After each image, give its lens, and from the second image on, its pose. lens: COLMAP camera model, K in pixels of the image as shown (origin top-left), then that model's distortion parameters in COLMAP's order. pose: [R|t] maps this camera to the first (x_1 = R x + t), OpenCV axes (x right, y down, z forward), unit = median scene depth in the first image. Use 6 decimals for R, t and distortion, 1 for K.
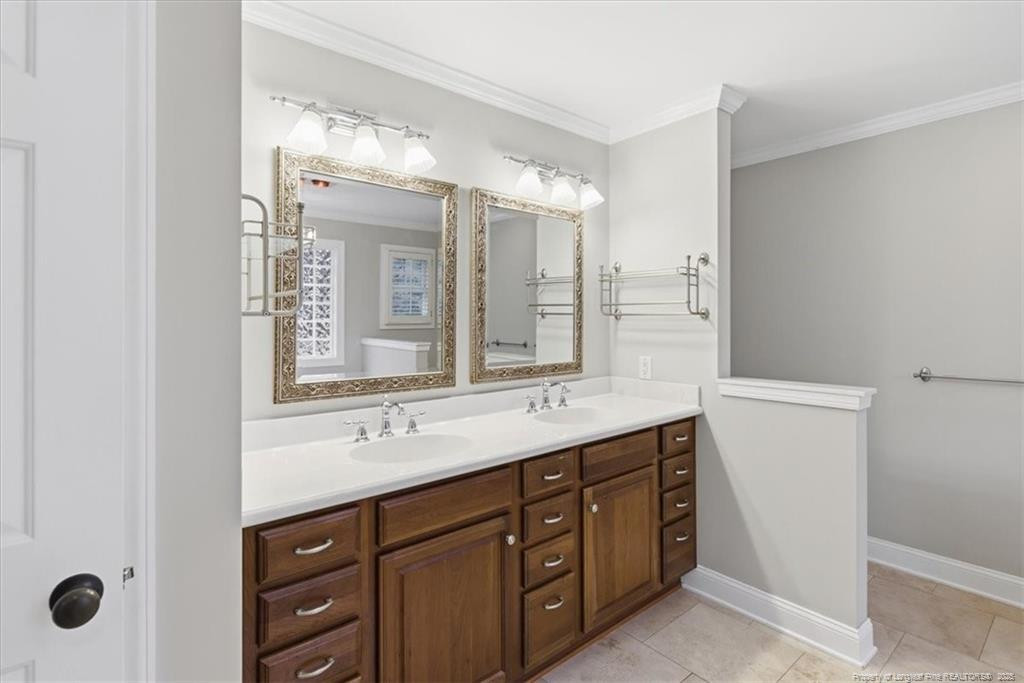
lens RADIAL K [[494.5, 0, 517.8], [0, 494.5, 315.0], [0, 0, 1]] dist [0.000314, -0.001073]
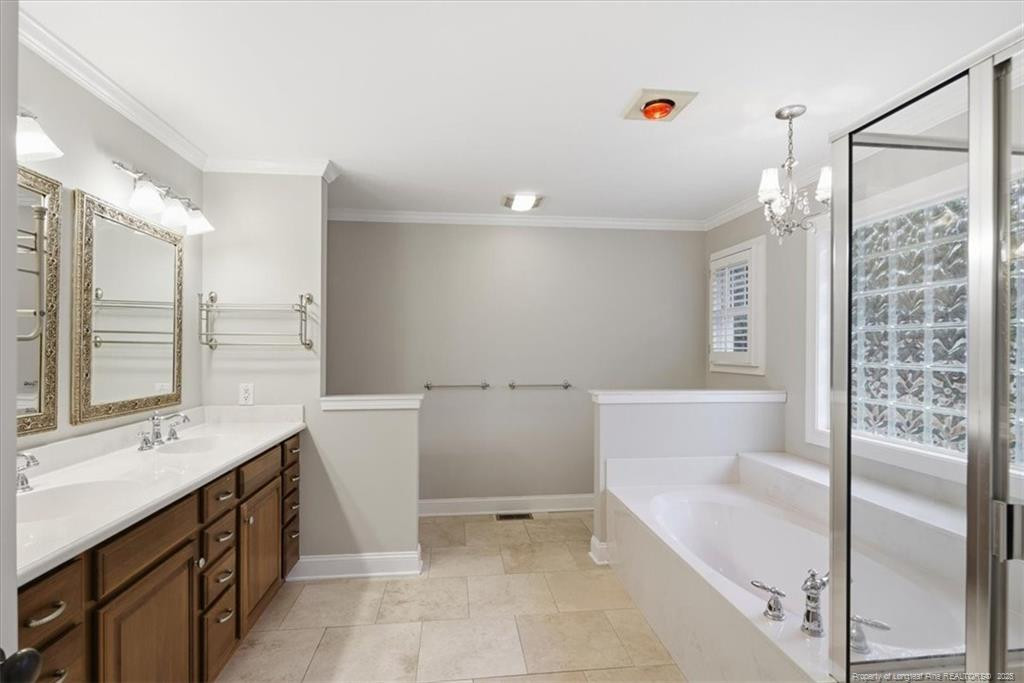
lens RADIAL K [[494.5, 0, 511.5], [0, 494.5, 348.3], [0, 0, 1]] dist [0.000314, -0.001073]
pose [[0.546627, 0.007056, 0.837347, -0.376515], [-0.011815, 0.999930, -0.000712, 0.001713], [-0.837293, -0.009504, 0.546672, -0.069599]]
